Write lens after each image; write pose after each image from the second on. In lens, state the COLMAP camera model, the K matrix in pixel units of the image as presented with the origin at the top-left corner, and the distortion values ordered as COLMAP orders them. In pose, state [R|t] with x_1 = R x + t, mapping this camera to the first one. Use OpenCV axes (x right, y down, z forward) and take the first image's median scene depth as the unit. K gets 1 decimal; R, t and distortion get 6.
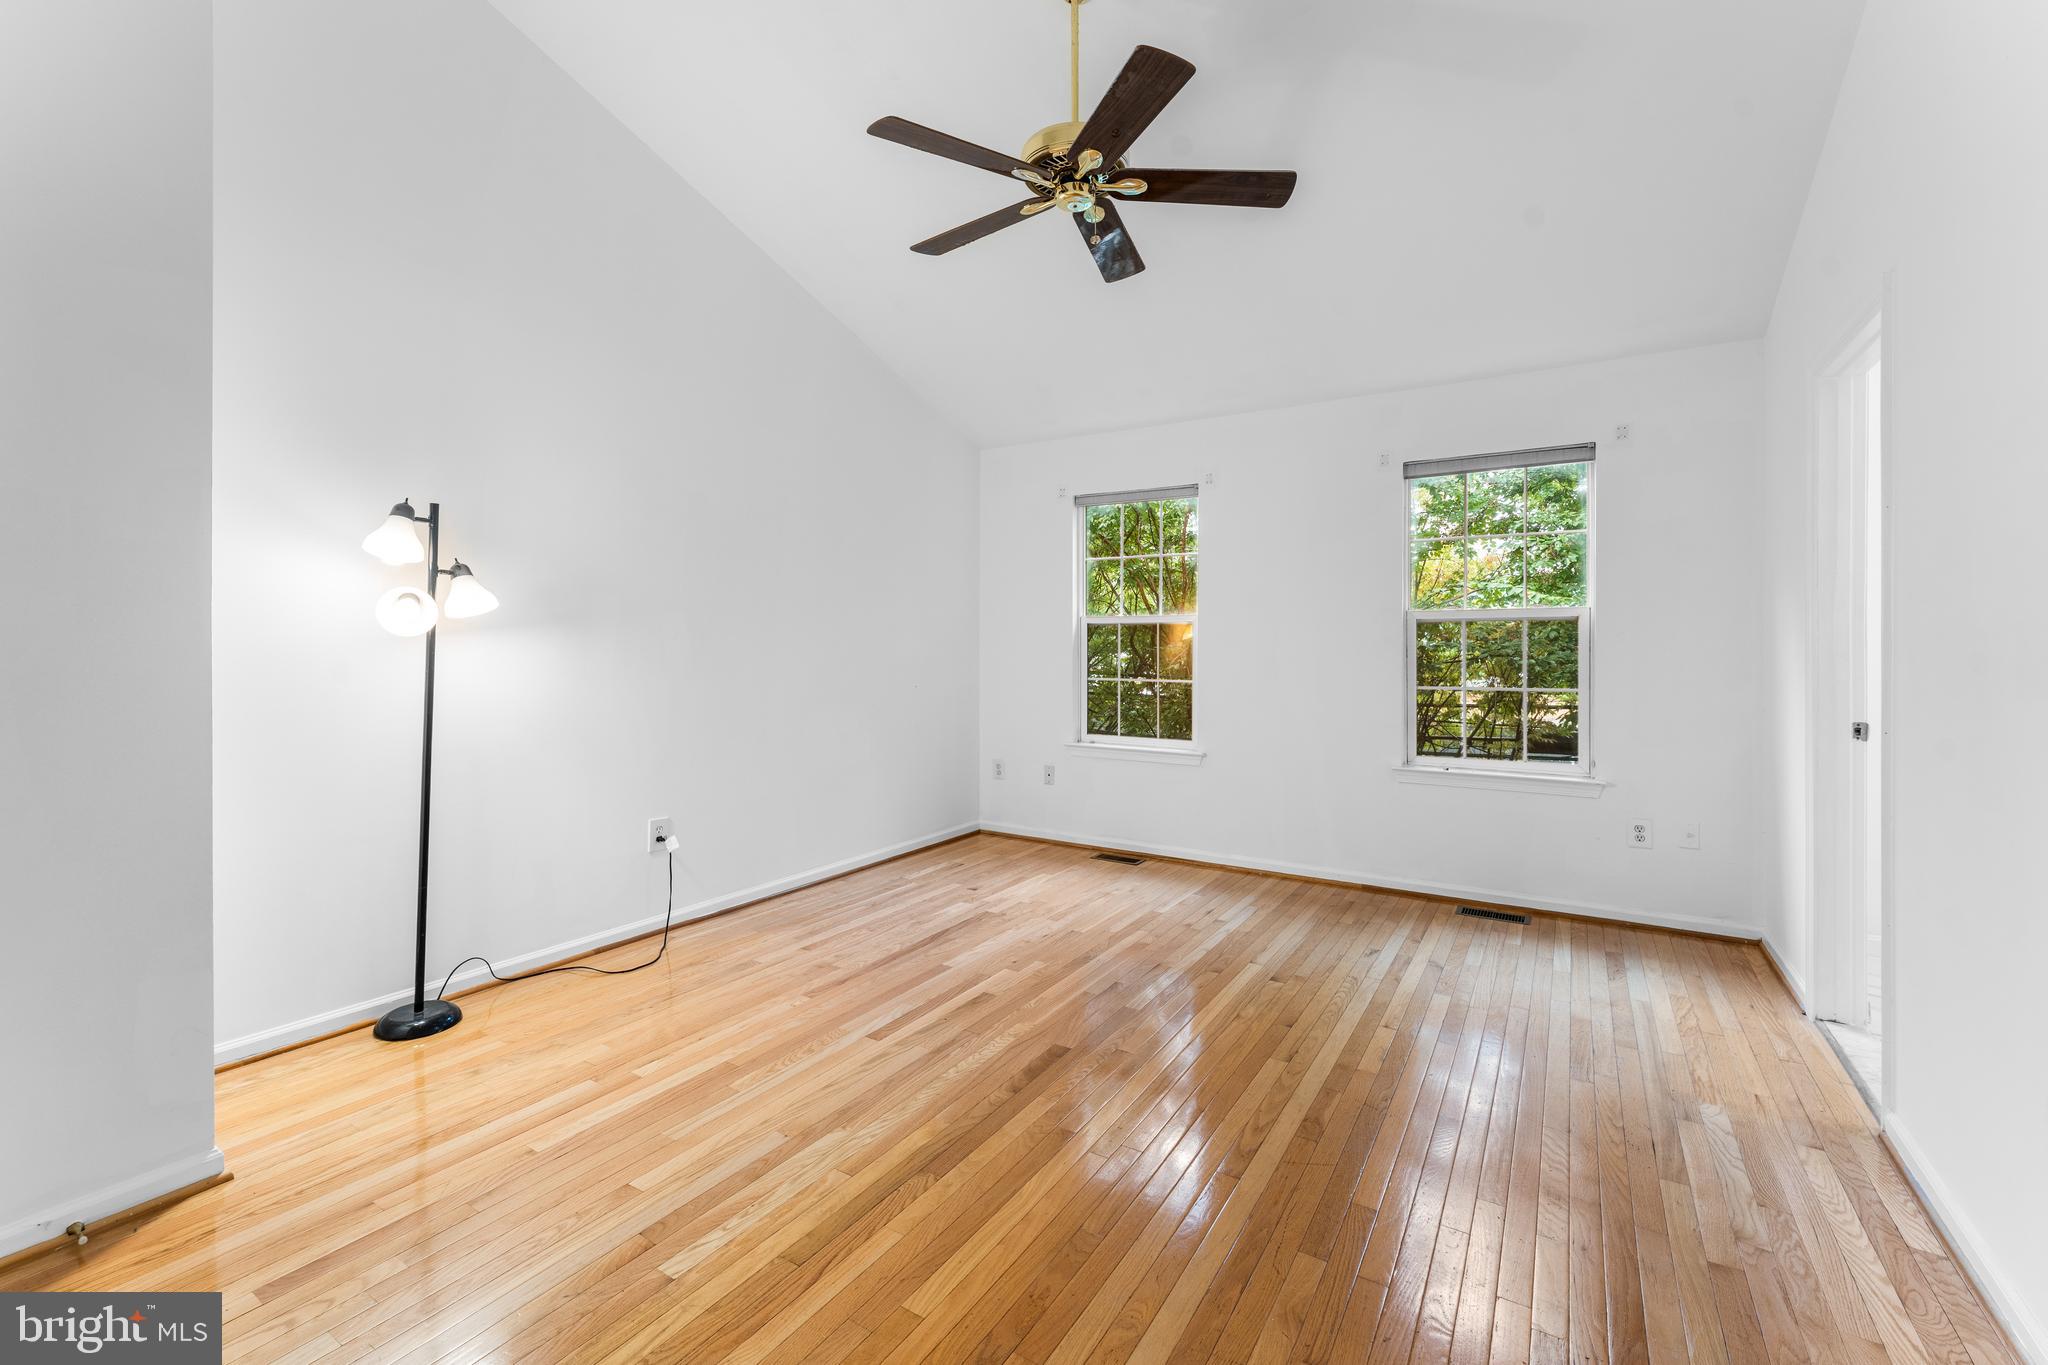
lens RADIAL K [[877.4, 0, 1032.4], [0, 877.4, 639.6], [0, 0, 1]] dist [0.004430, 0.000374]
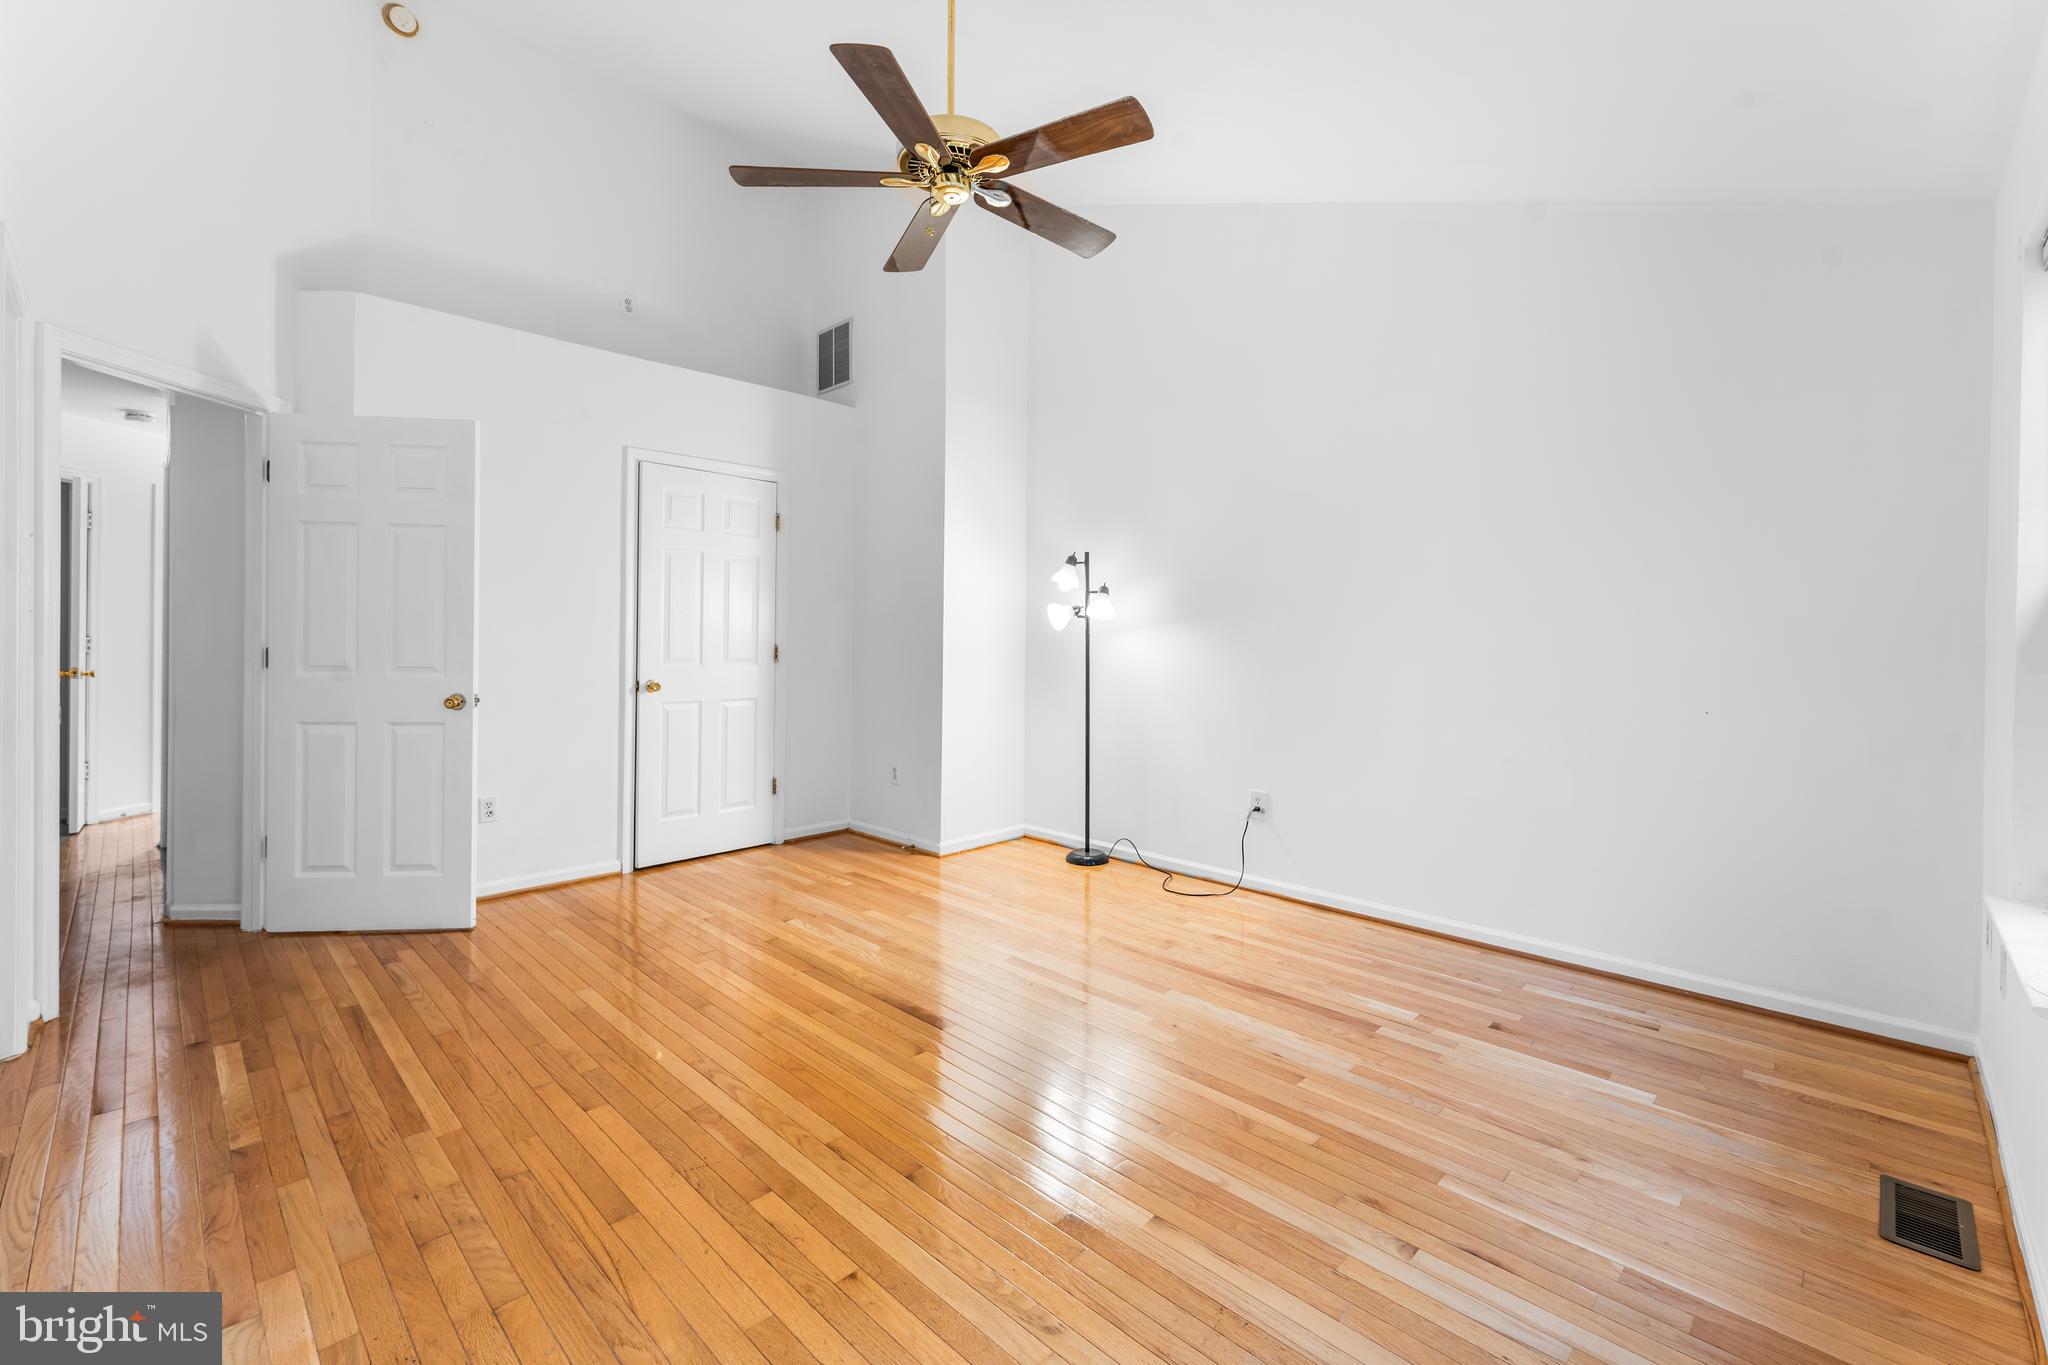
lens RADIAL K [[877.4, 0, 1033.7], [0, 877.4, 638.9], [0, 0, 1]] dist [0.004430, 0.000374]
pose [[-0.223019, 0.000126, -0.974814, 0.831369], [-0.002371, 0.999997, 0.000672, 0.008273], [0.974811, 0.002461, -0.223018, 1.089482]]
